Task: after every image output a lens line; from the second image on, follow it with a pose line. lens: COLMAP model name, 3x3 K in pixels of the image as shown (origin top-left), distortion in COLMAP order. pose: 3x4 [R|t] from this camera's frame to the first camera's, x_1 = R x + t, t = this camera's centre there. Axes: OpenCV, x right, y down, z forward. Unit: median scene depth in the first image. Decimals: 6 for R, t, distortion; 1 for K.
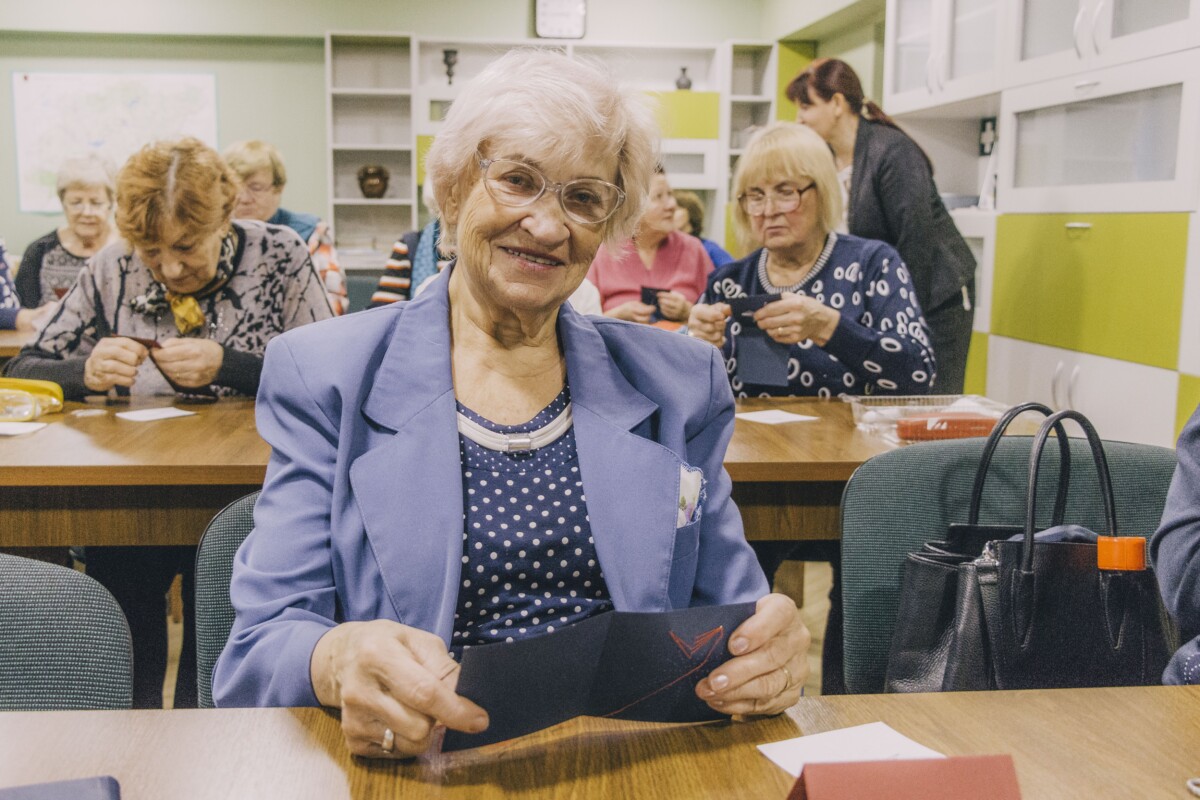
lens RADIAL K [[1253.0, 0, 539.7], [0, 1253.0, 400.8], [0, 0, 1]] dist [0.233485, -0.478002]
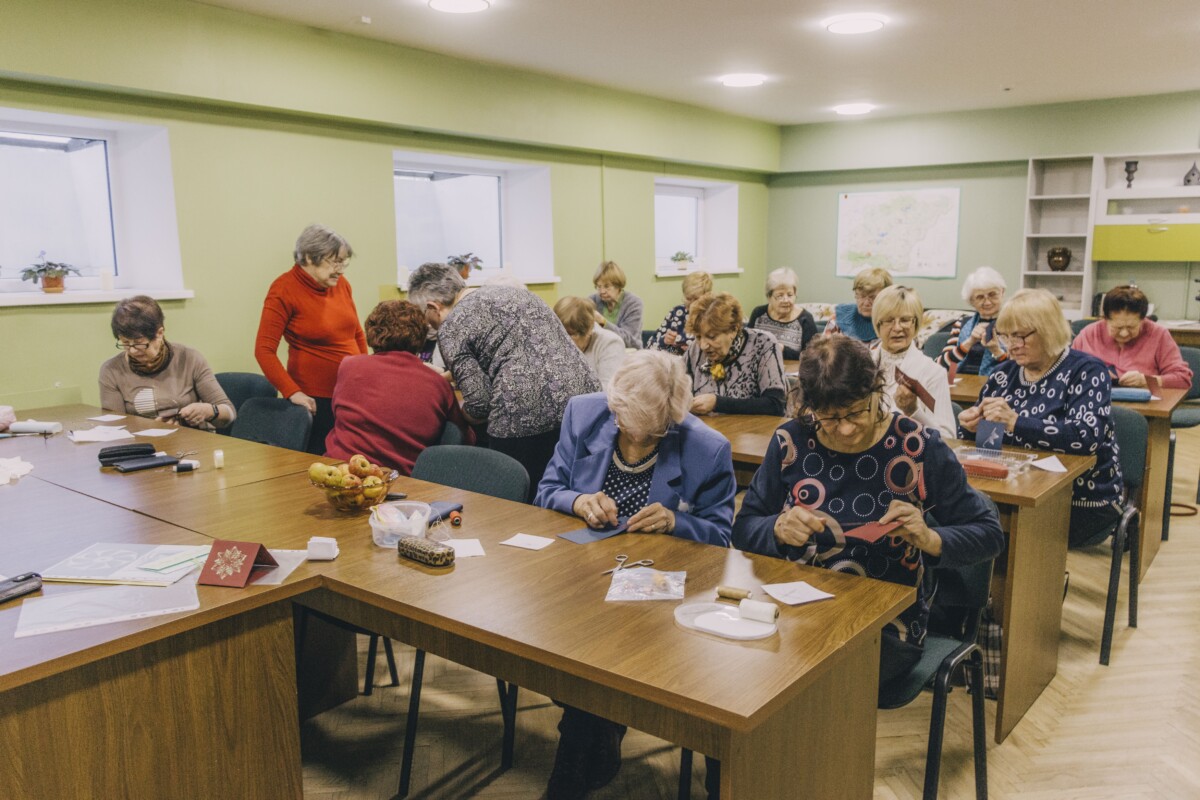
lens RADIAL K [[1000.2, 0, 600.0], [0, 1000.2, 400.0], [0, 0, 1]] dist [-0.068303, 0.000091]
pose [[0.721780, 0.106239, -0.683920, 0.291660], [-0.090712, 0.994146, 0.058695, -0.039249], [0.686152, 0.019675, 0.727192, -0.149671]]
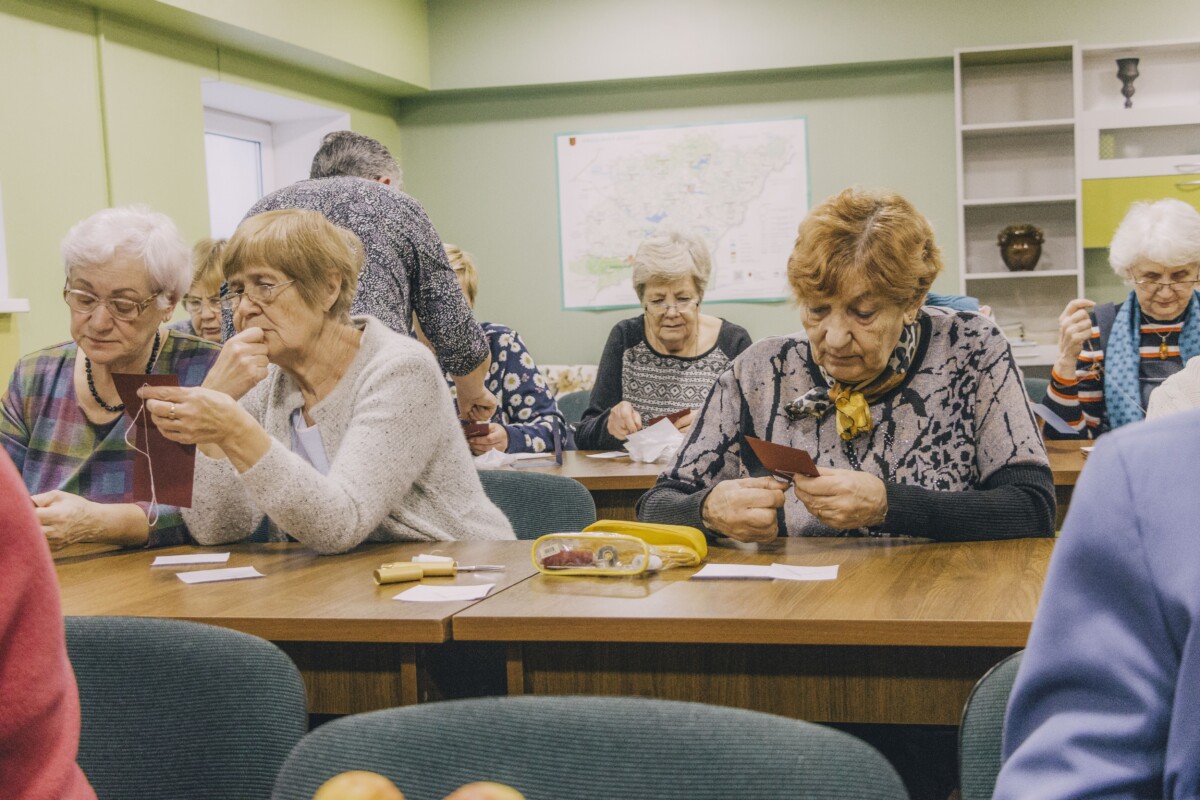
lens RADIAL K [[1867.2, 0, 600.0], [0, 1867.2, 400.0], [0, 0, 1]] dist [0.002423, -0.016156]
pose [[0.946934, -0.018933, -0.320869, -0.021587], [-0.010441, 0.995925, -0.089579, 0.009007], [0.321257, 0.088176, 0.942878, -0.058869]]
